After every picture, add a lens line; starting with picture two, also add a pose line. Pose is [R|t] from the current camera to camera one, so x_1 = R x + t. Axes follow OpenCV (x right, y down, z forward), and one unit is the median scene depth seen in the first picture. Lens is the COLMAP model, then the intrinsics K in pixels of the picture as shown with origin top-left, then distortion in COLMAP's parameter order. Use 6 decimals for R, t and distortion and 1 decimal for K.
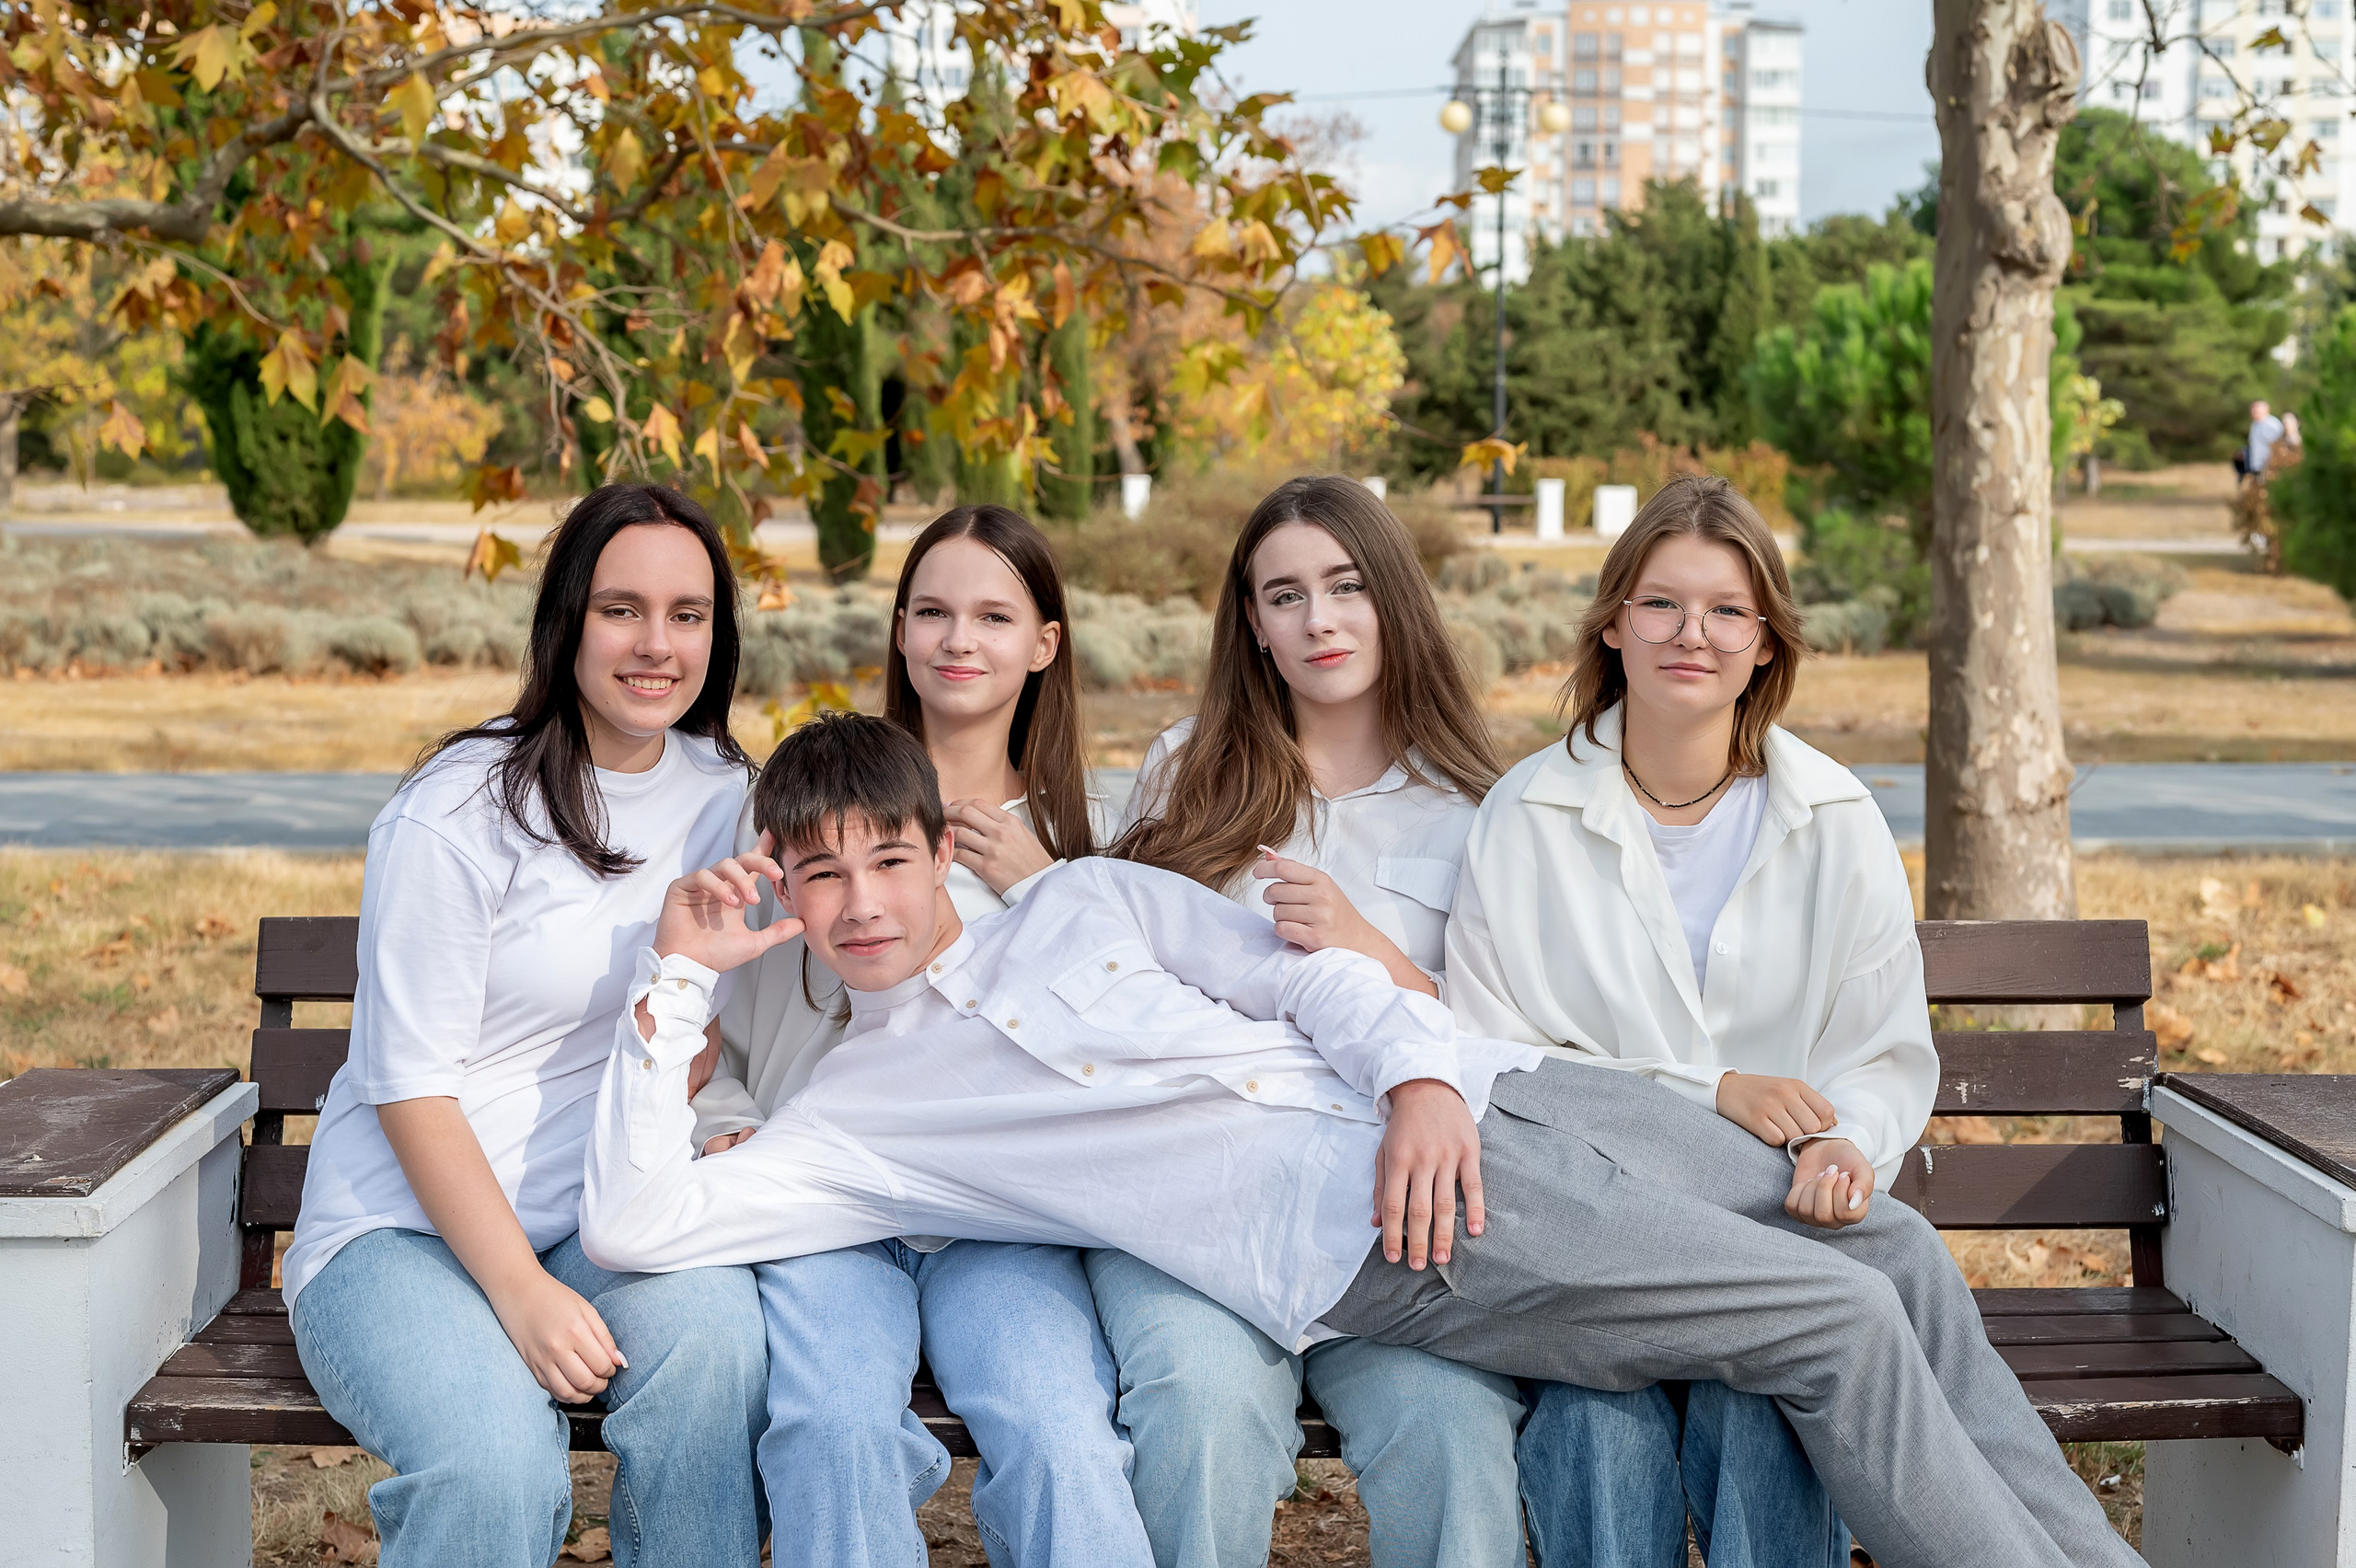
lens RADIAL K [[3298.6, 0, 1182.5], [0, 3298.6, 802.9], [0, 0, 1]] dist [-0.005478, 0.023174]
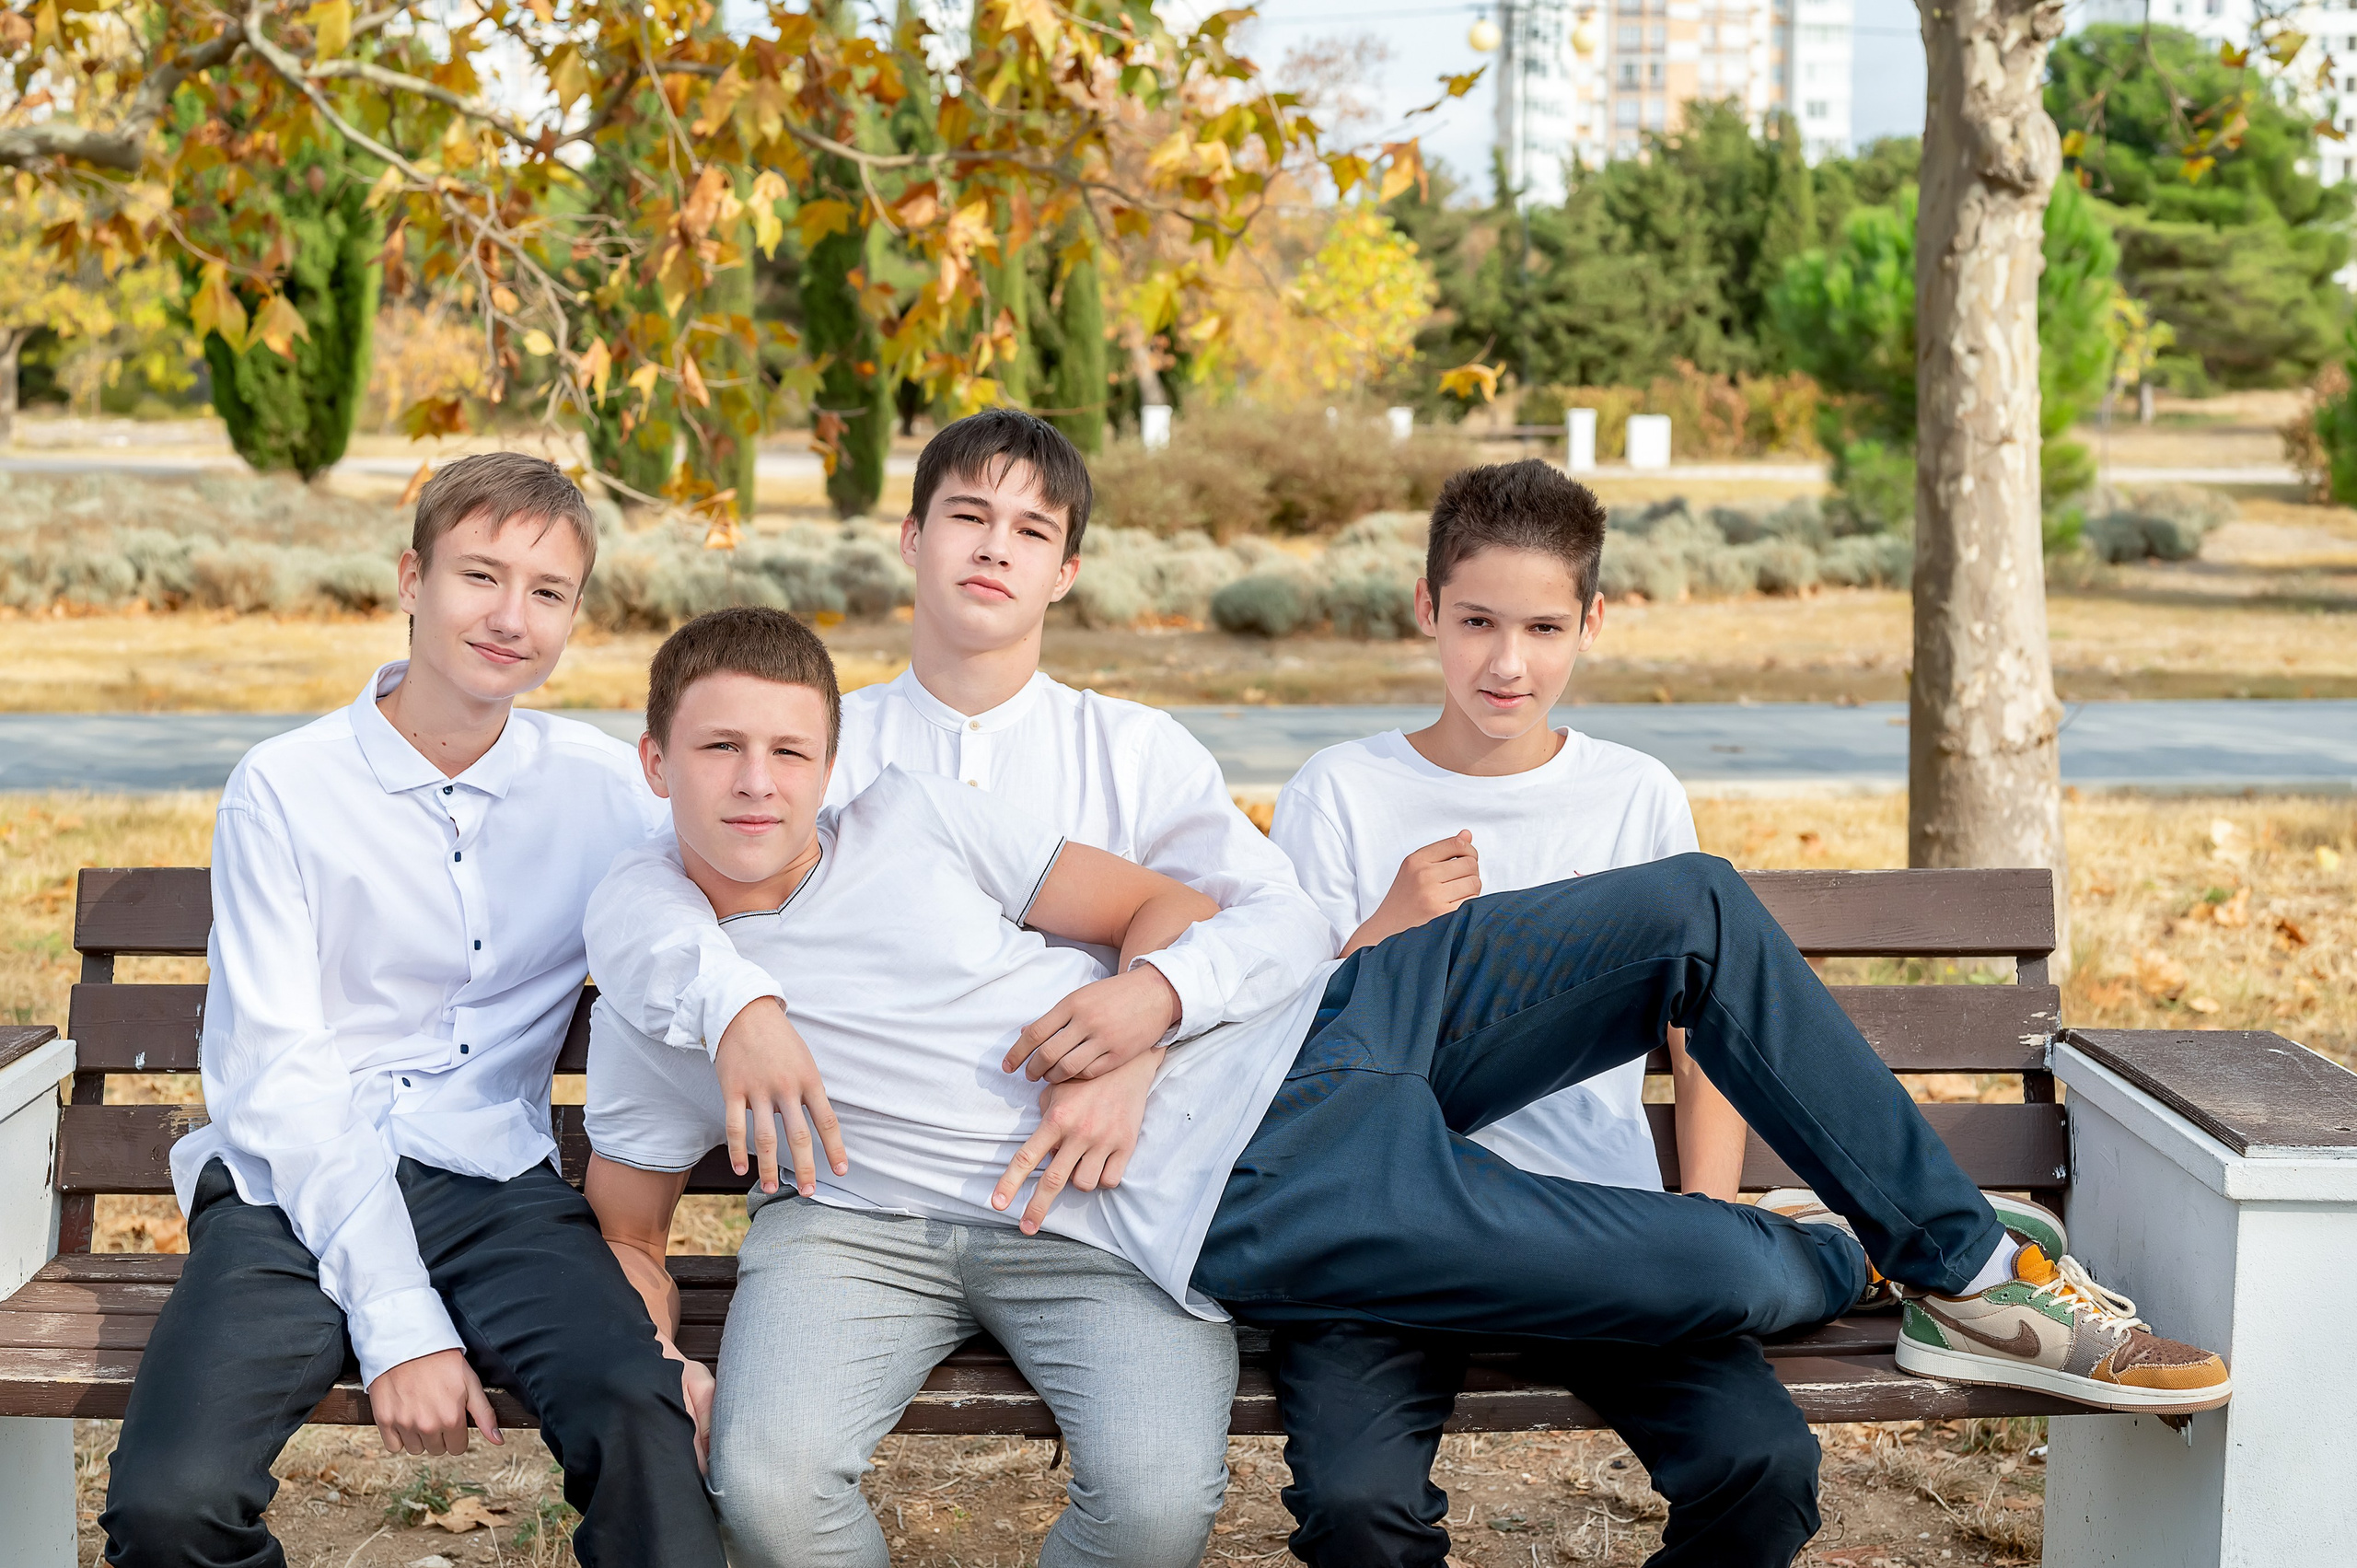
lens RADIAL K [[3363.5, 0, 1178.5], [0, 3363.5, 784.0], [0, 0, 1]] dist [-0.001611, -0.001505]
pose [[0.999870, -0.001579, -0.016060, 0.011511], [0.001783, 0.999917, 0.012745, -0.000394], [0.016038, -0.012772, 0.999790, 0.004754]]
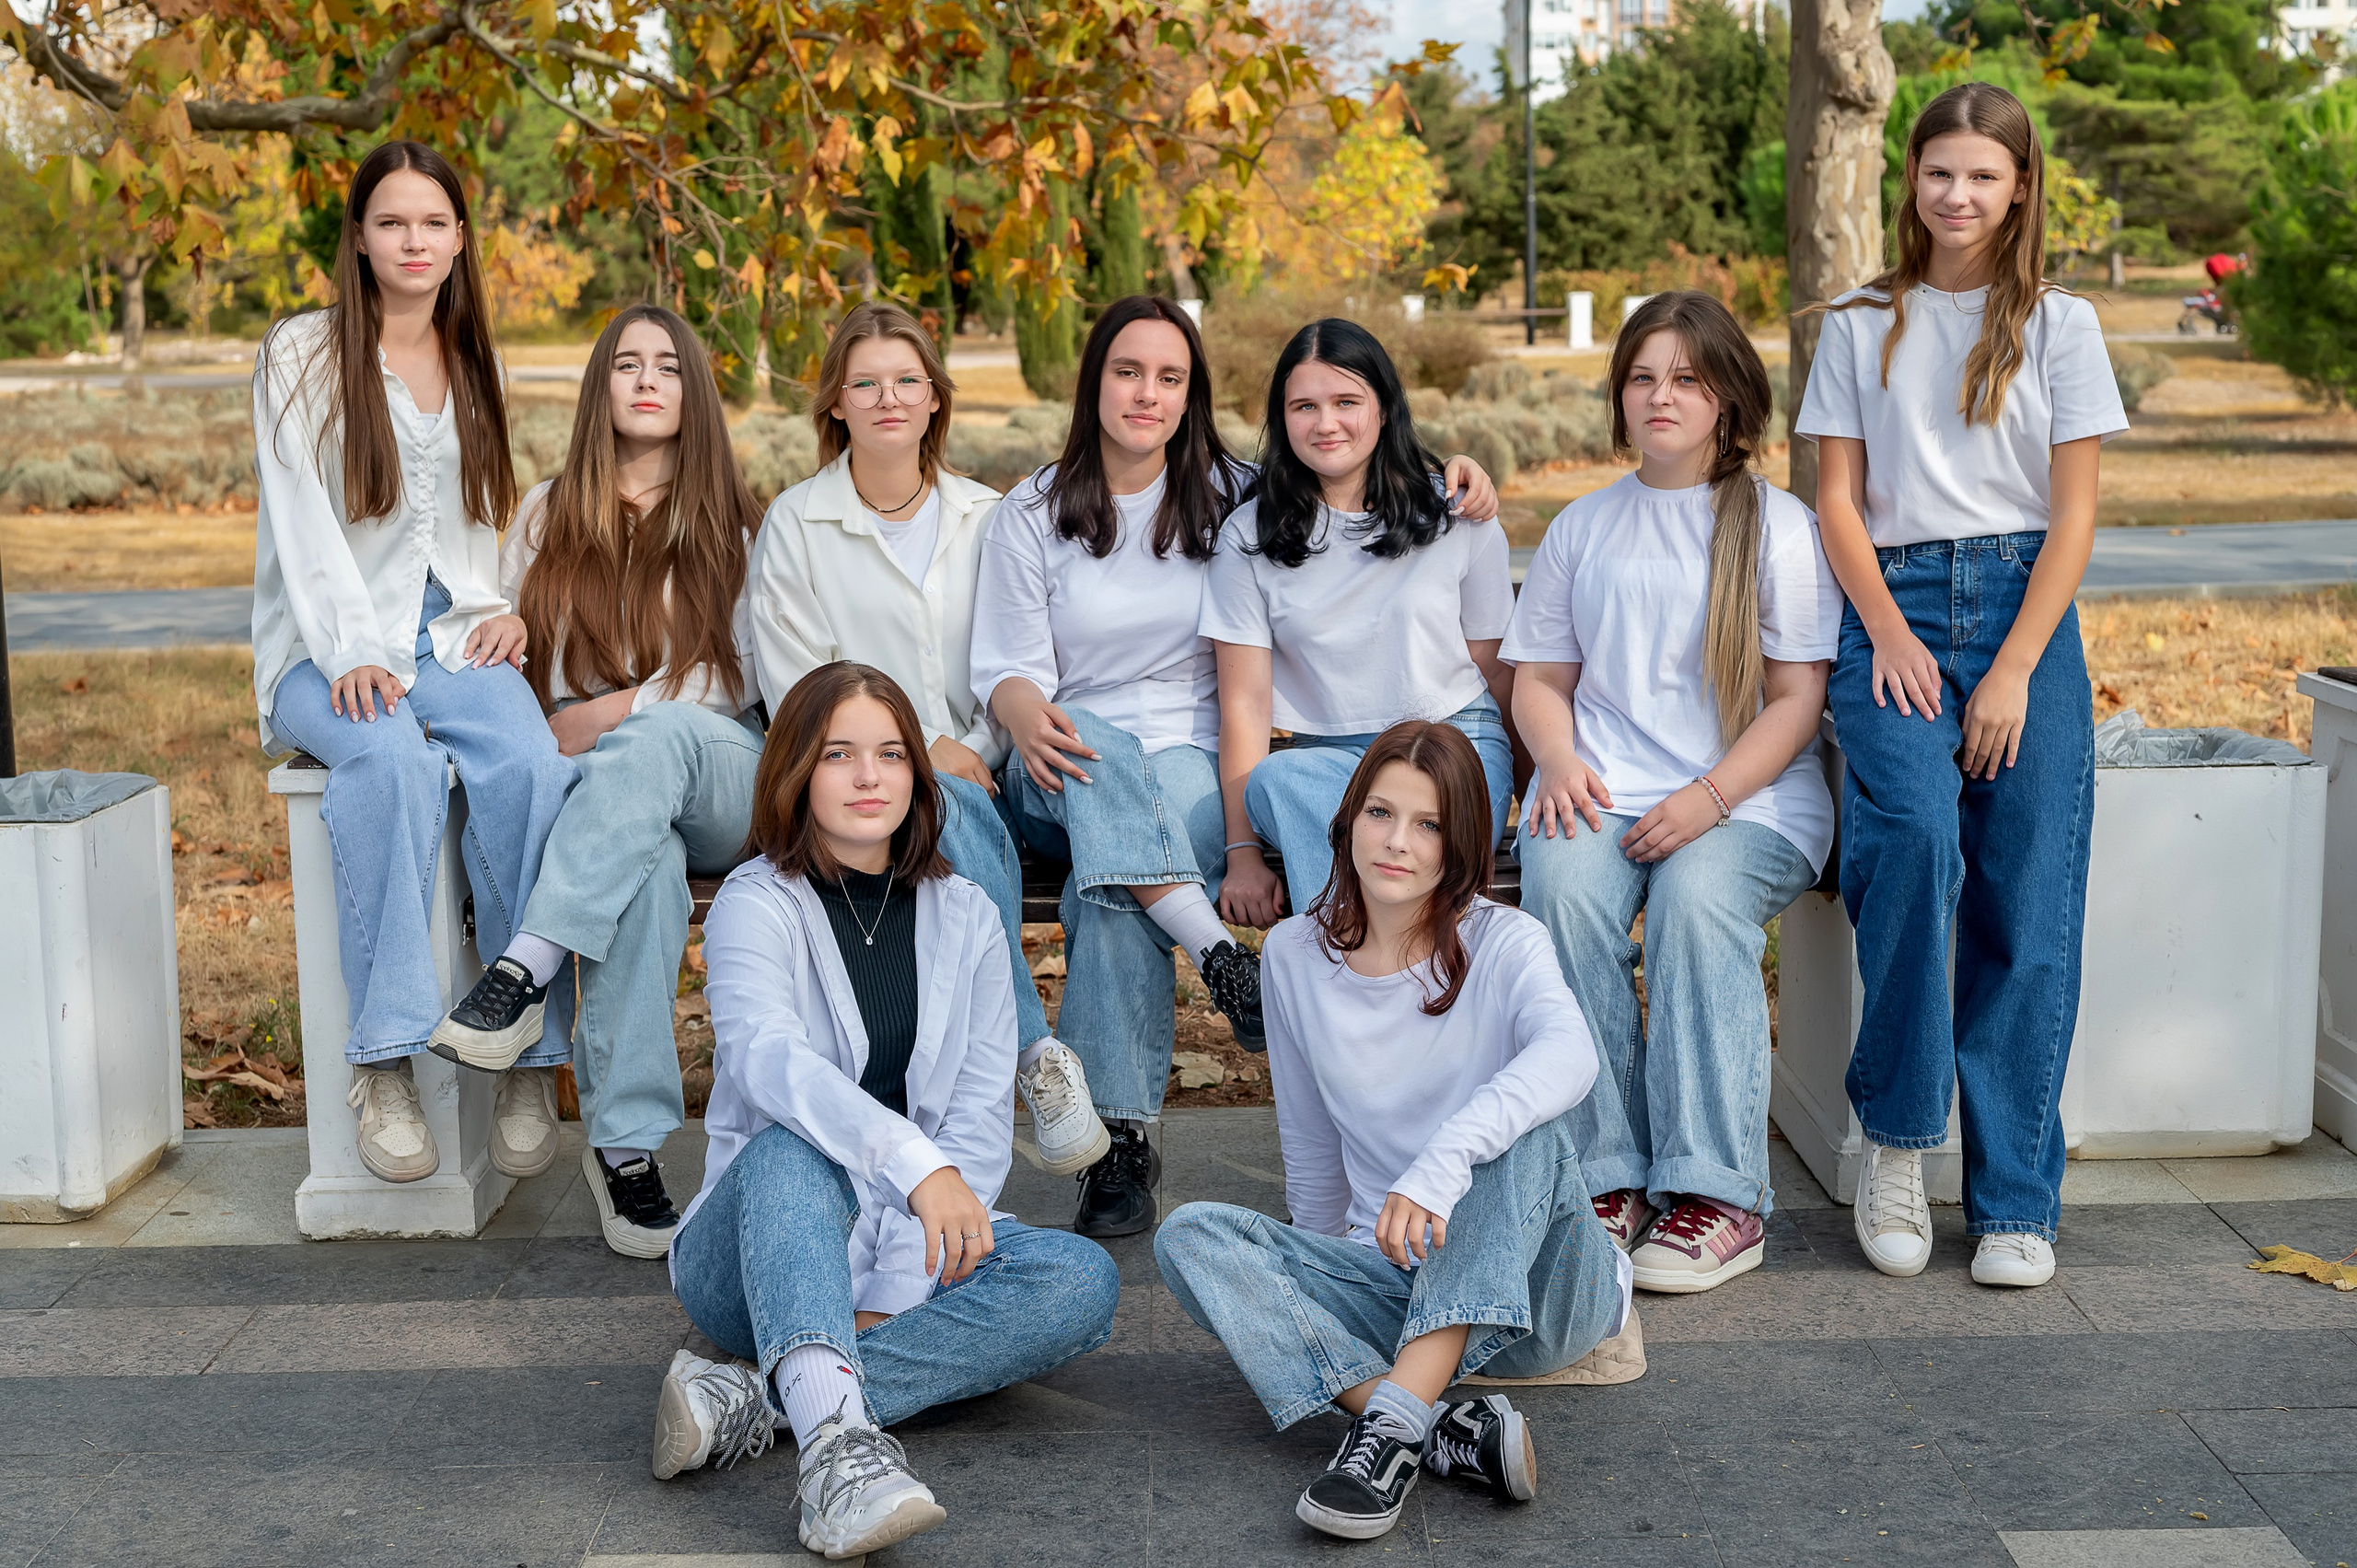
lens RADIAL K [[3300.2, 0, 1183.0], [0, 3300.2, 802.9], [0, 0, 1]] dist [-0.005478, 0.023174]
pose [[0.999257, -0.026585, -0.027904, 0.012831], [0.028005, 0.998265, 0.051802, 0.010368], [0.026478, -0.052545, 0.998267, -0.097929]]
